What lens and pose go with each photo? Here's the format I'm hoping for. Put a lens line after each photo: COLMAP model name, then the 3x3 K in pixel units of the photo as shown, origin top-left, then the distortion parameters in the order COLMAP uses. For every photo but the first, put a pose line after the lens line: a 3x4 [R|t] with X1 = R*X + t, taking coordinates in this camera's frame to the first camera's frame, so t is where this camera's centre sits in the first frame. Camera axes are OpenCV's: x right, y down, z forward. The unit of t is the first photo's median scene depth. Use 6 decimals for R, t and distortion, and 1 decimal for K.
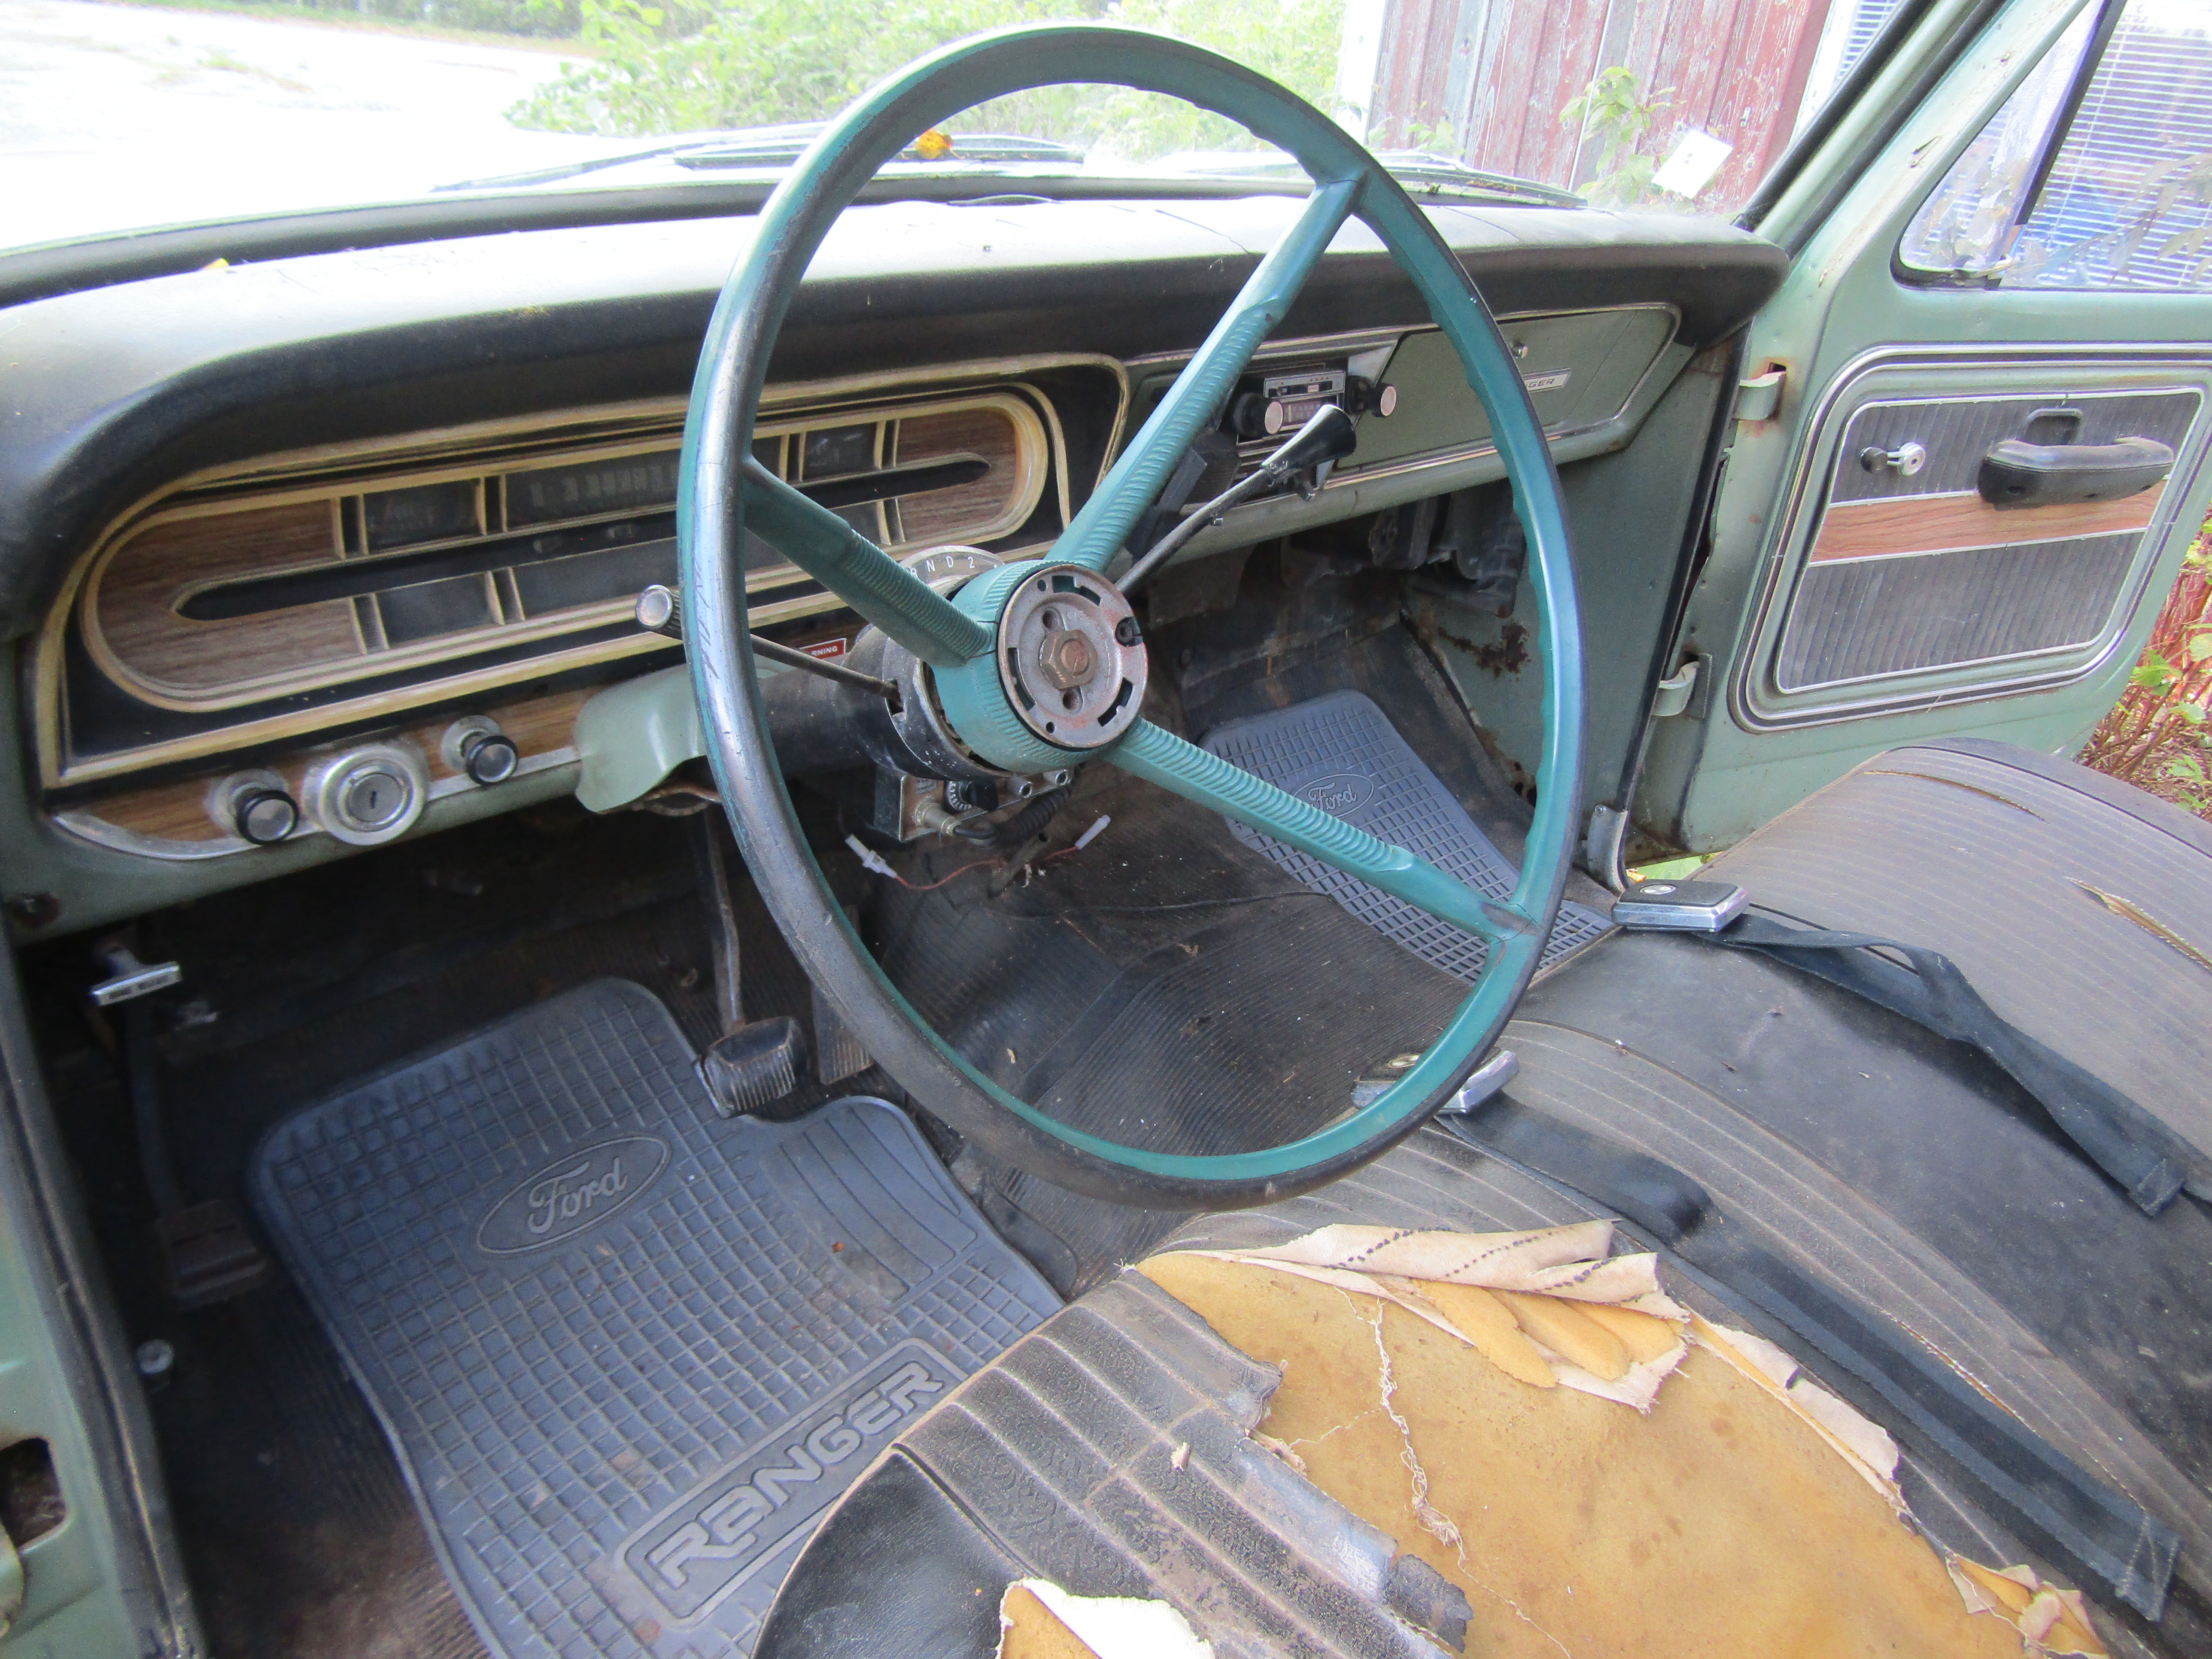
lens RADIAL K [[1588.3, 0, 1097.3], [0, 1588.3, 834.9], [0, 0, 1]] dist [0.001974, -0.005750]
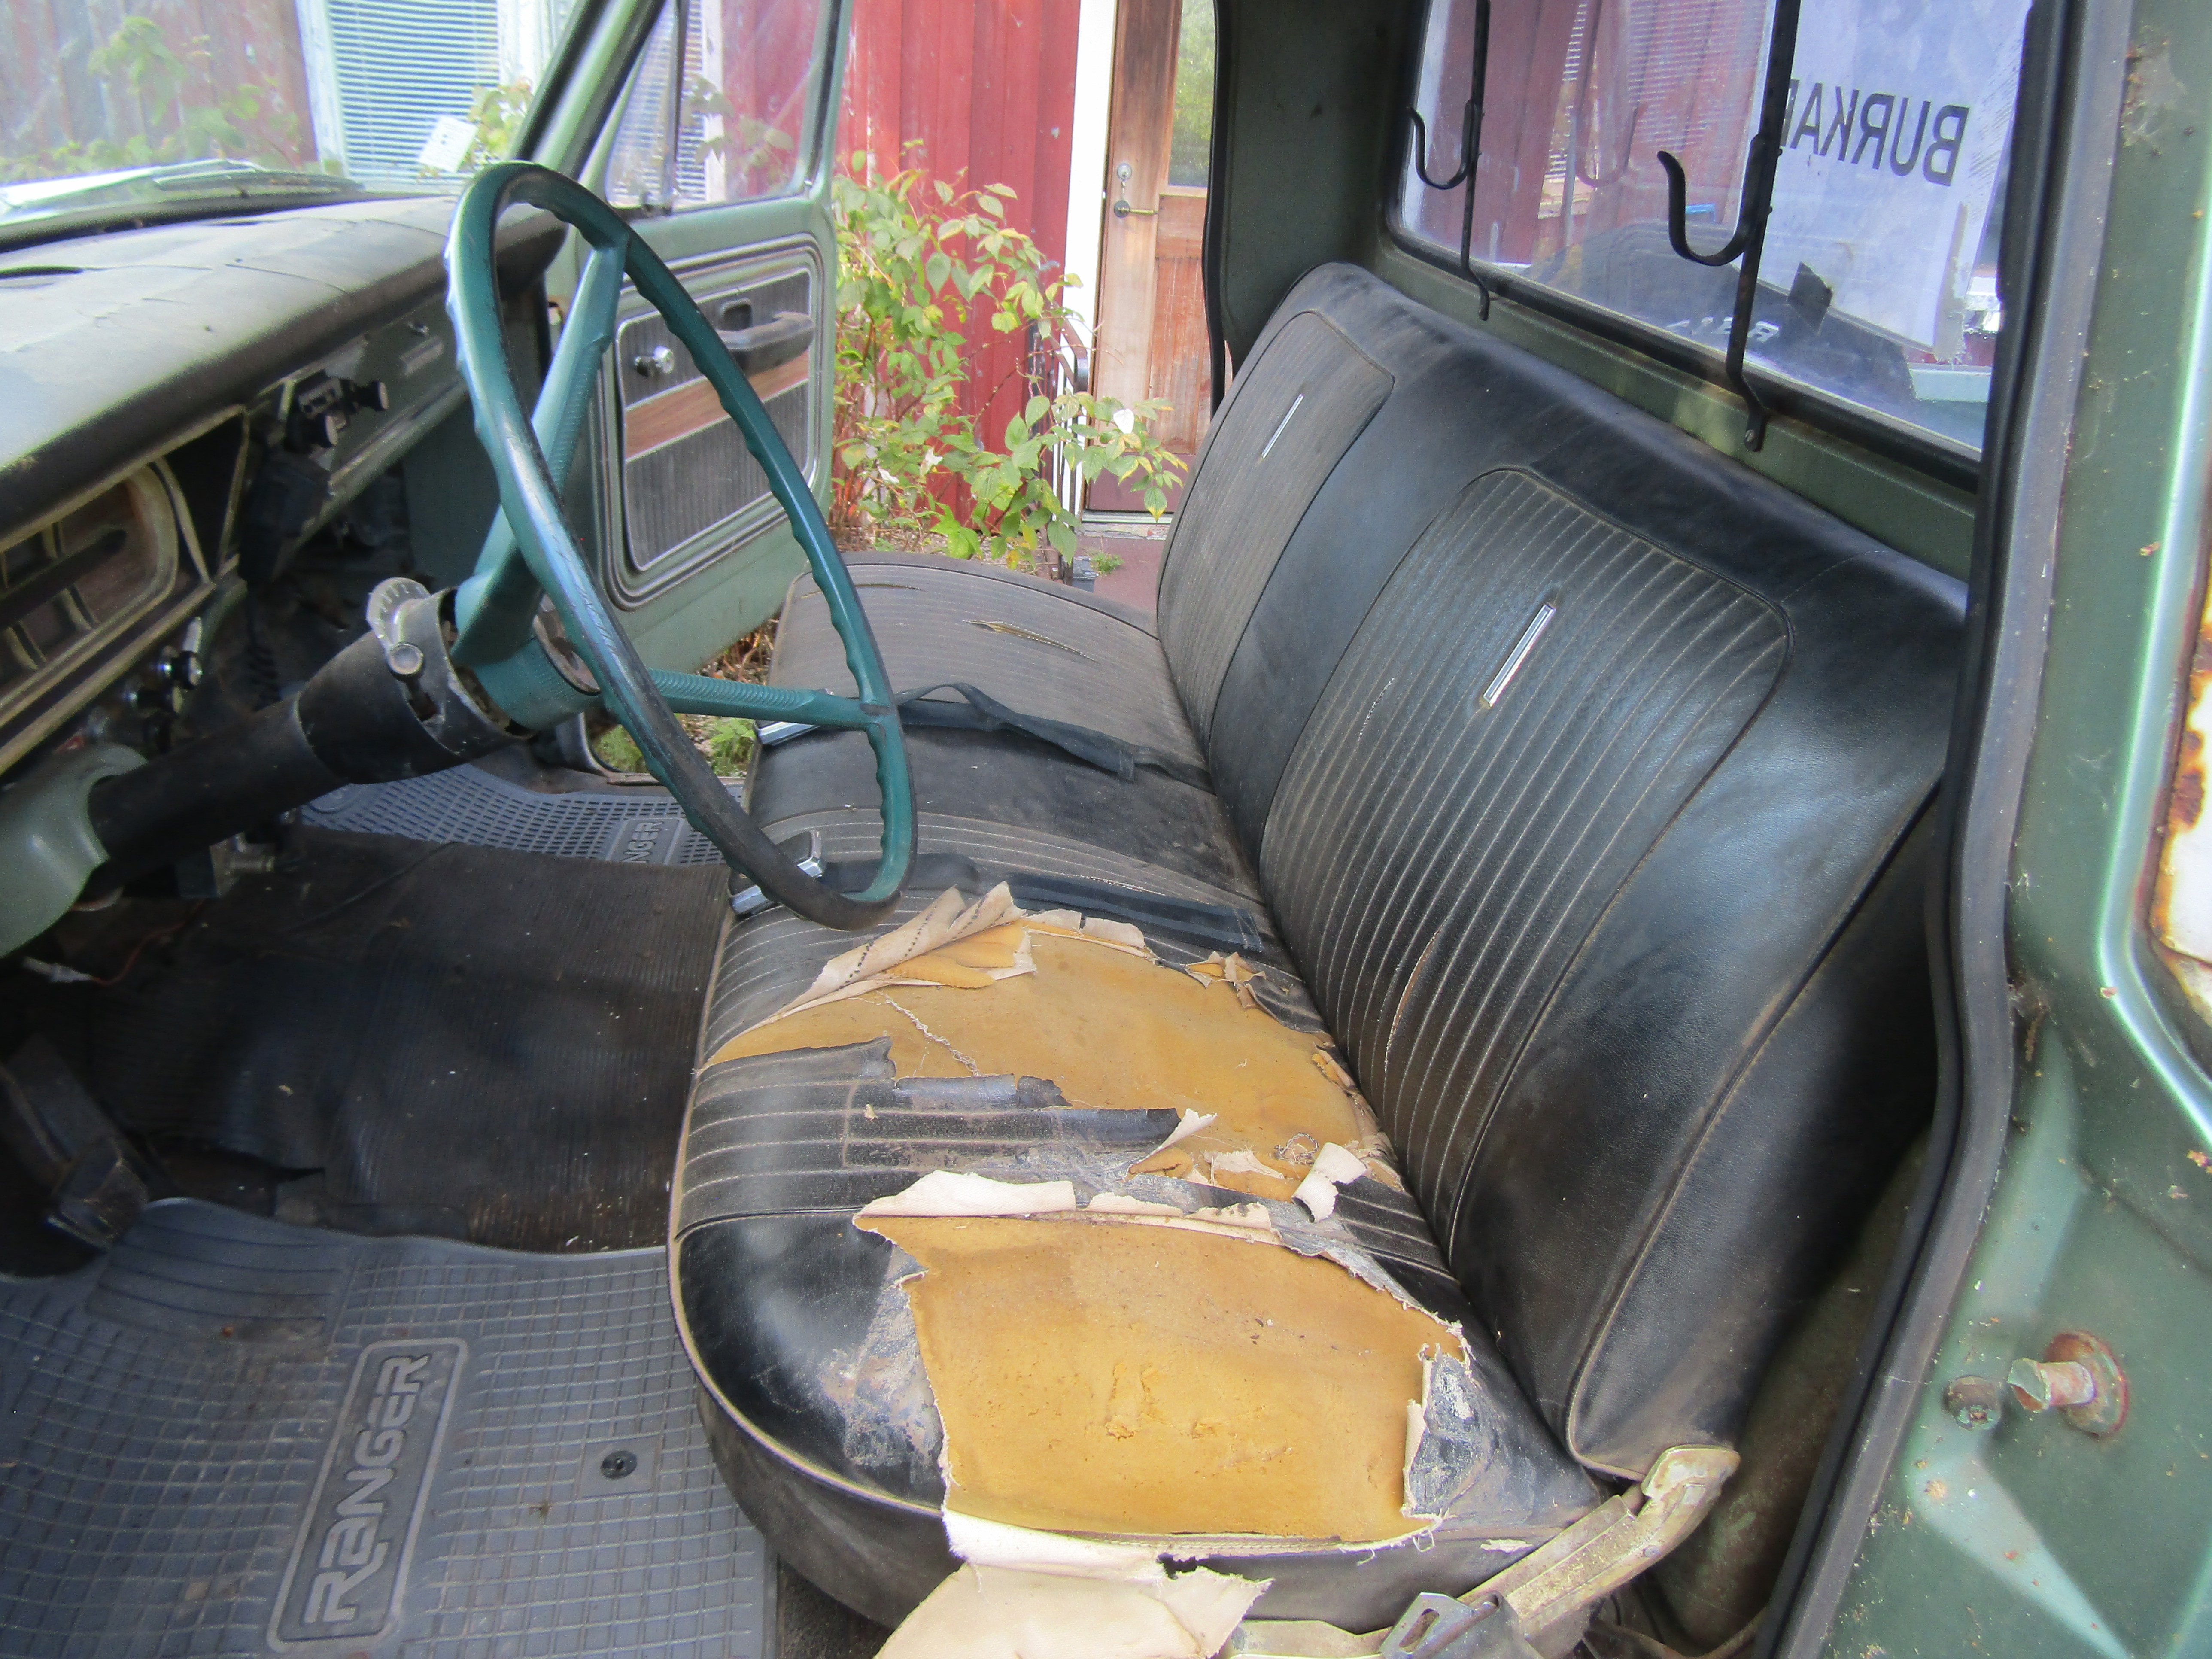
lens RADIAL K [[1586.8, 0, 1106.0], [0, 1586.8, 829.5], [0, 0, 1]] dist [-0.001606, -0.003275]
pose [[0.639783, -0.377574, 0.669414, -0.504674], [0.343251, 0.919685, 0.190678, -0.041748], [-0.687645, 0.107785, 0.718002, -0.173654]]
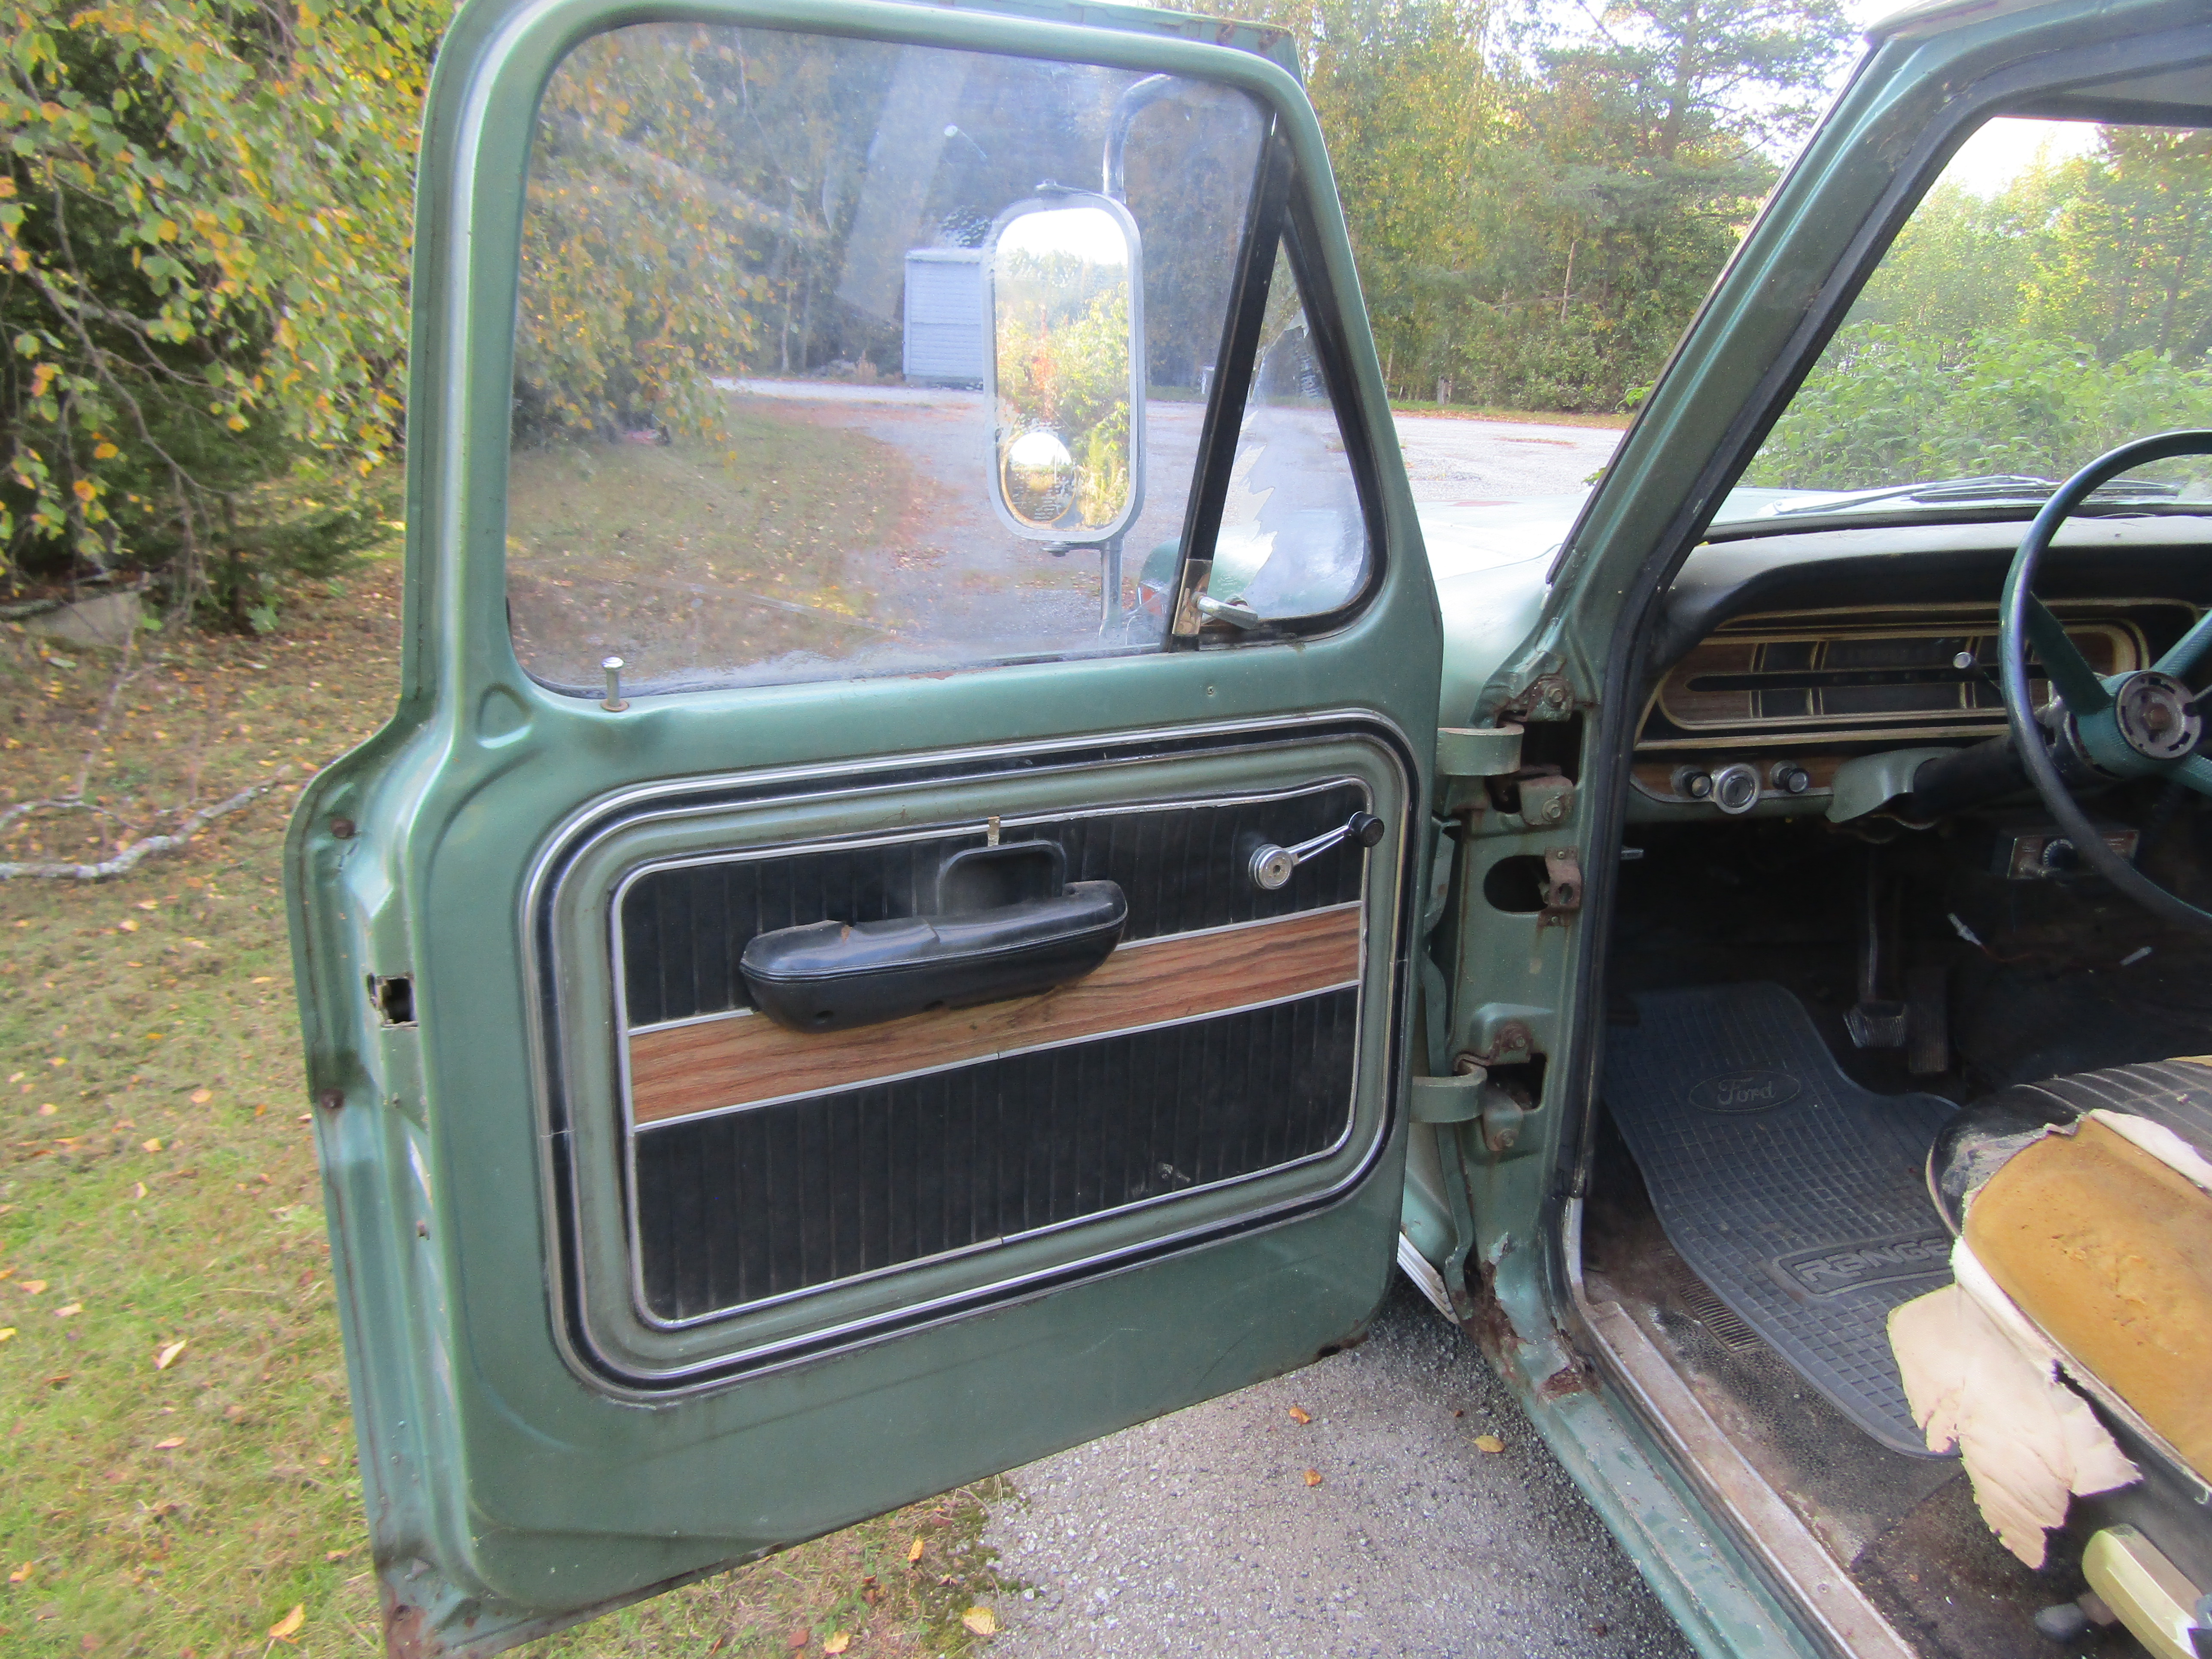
lens RADIAL K [[1586.8, 0, 1106.0], [0, 1586.8, 829.5], [0, 0, 1]] dist [-0.001606, -0.003275]
pose [[0.833781, 0.090200, -0.544678, -0.014482], [-0.200996, 0.968454, -0.147303, 0.454955], [0.514208, 0.232296, 0.825608, -1.018839]]
